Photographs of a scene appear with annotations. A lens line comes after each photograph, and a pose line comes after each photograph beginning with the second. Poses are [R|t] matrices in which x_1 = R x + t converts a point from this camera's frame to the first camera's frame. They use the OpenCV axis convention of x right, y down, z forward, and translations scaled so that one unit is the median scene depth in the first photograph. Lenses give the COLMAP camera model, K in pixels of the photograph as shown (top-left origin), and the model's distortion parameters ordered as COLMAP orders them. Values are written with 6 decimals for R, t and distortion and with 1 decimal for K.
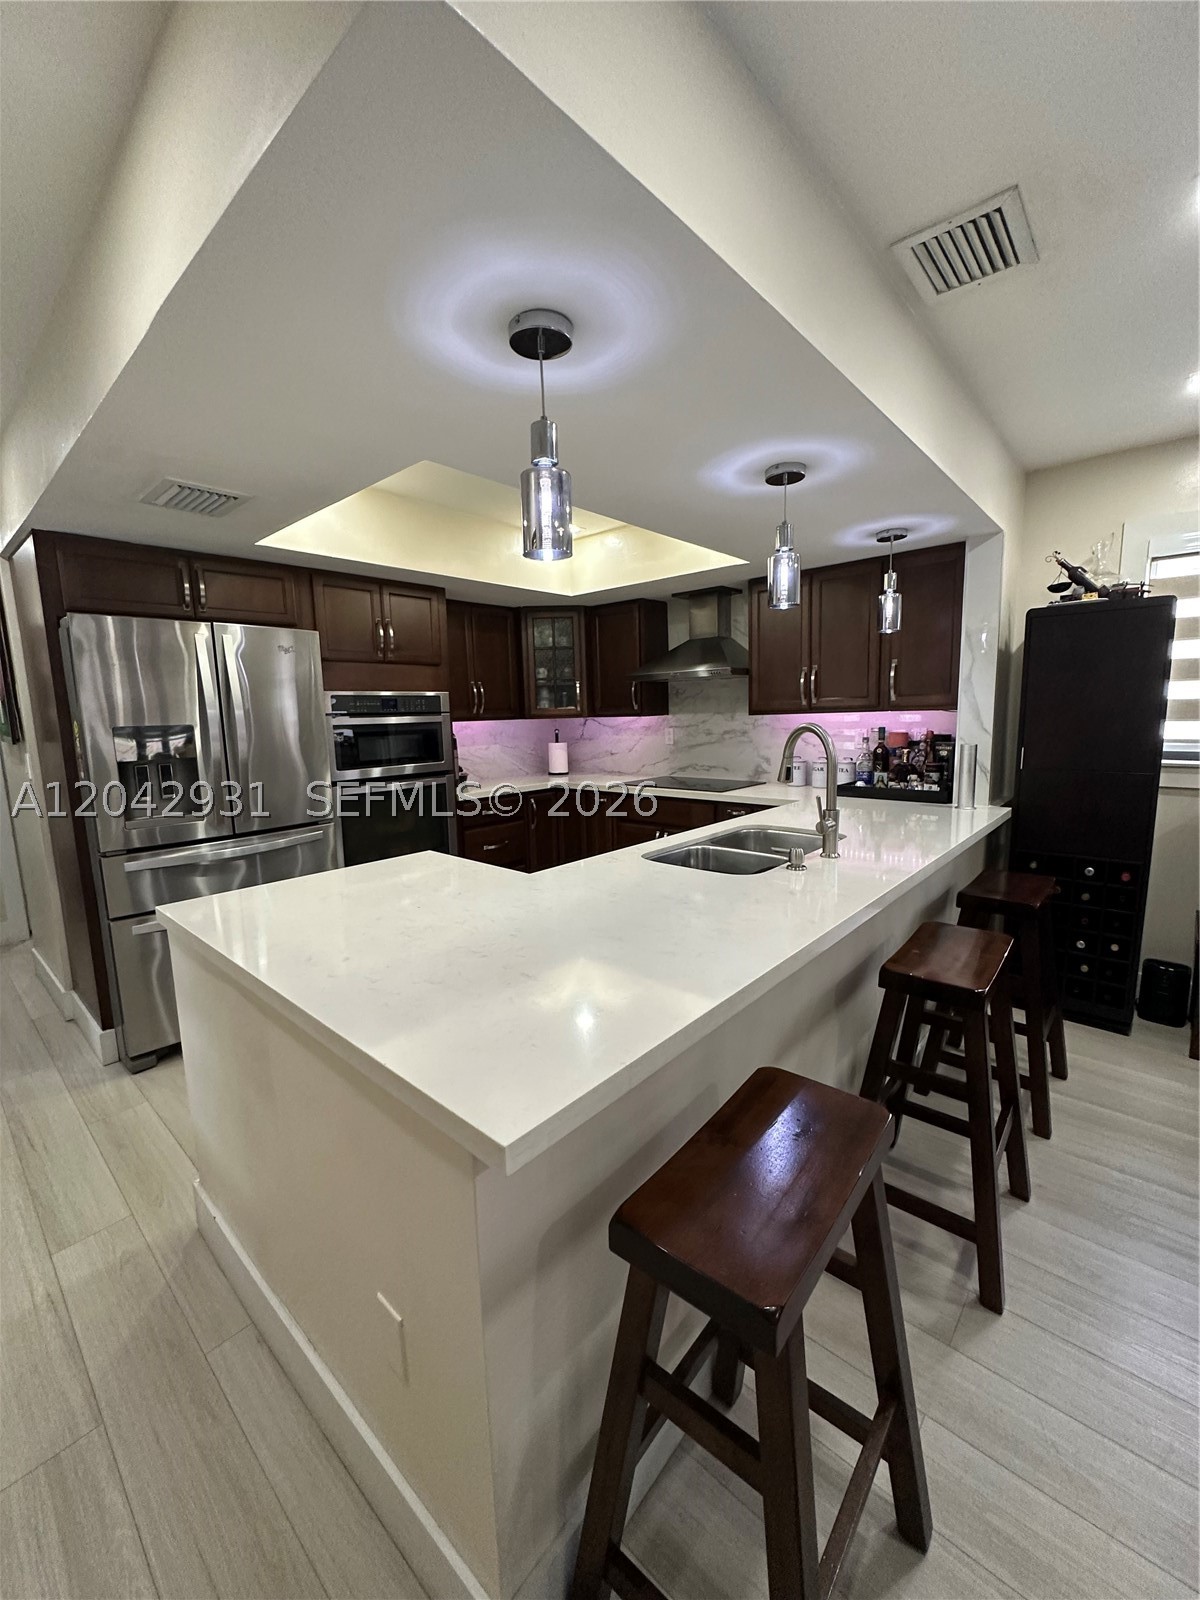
lens RADIAL K [[639.2, 0, 596.9], [0, 639.2, 799.2], [0, 0, 1]] dist [-0.004151, 0.000038]
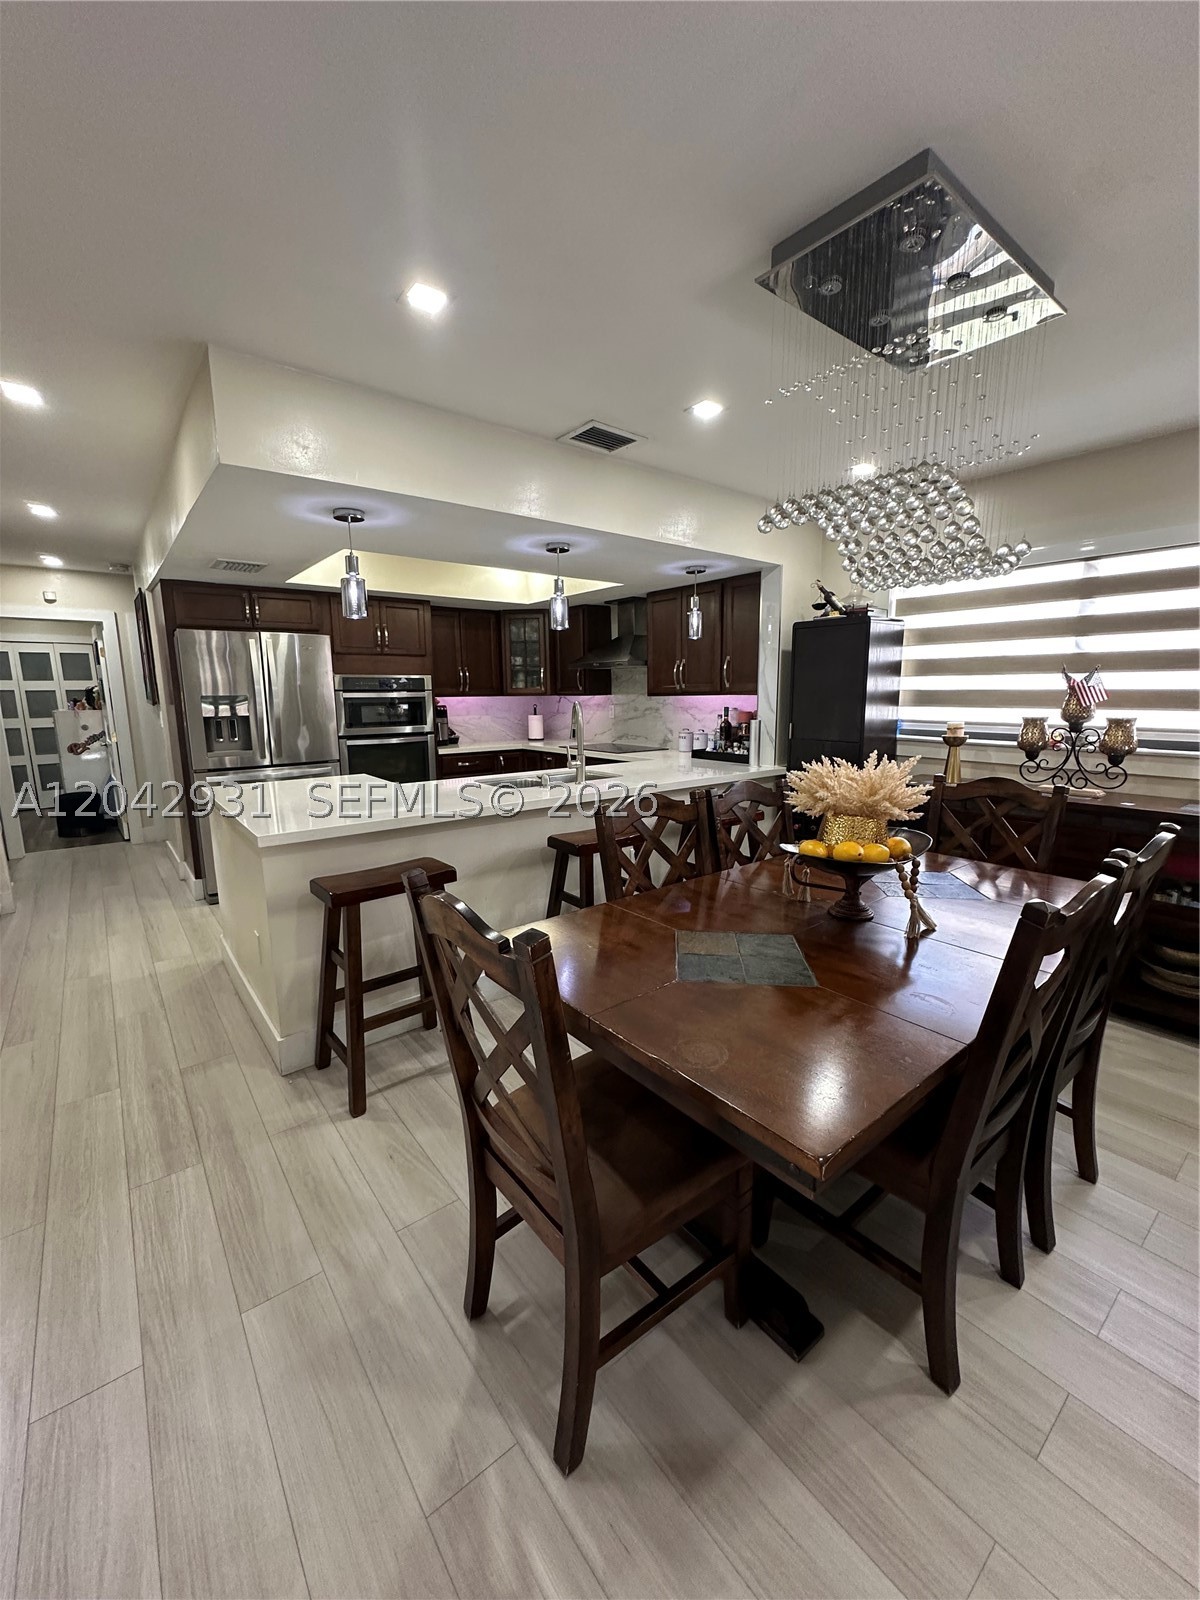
lens RADIAL K [[639.2, 0, 602.3], [0, 639.2, 802.3], [0, 0, 1]] dist [-0.004151, 0.000038]
pose [[0.986105, 0.044264, -0.160115, 0.456403], [-0.037792, 0.998350, 0.043243, 0.041747], [0.161765, -0.036591, 0.986151, -0.400683]]
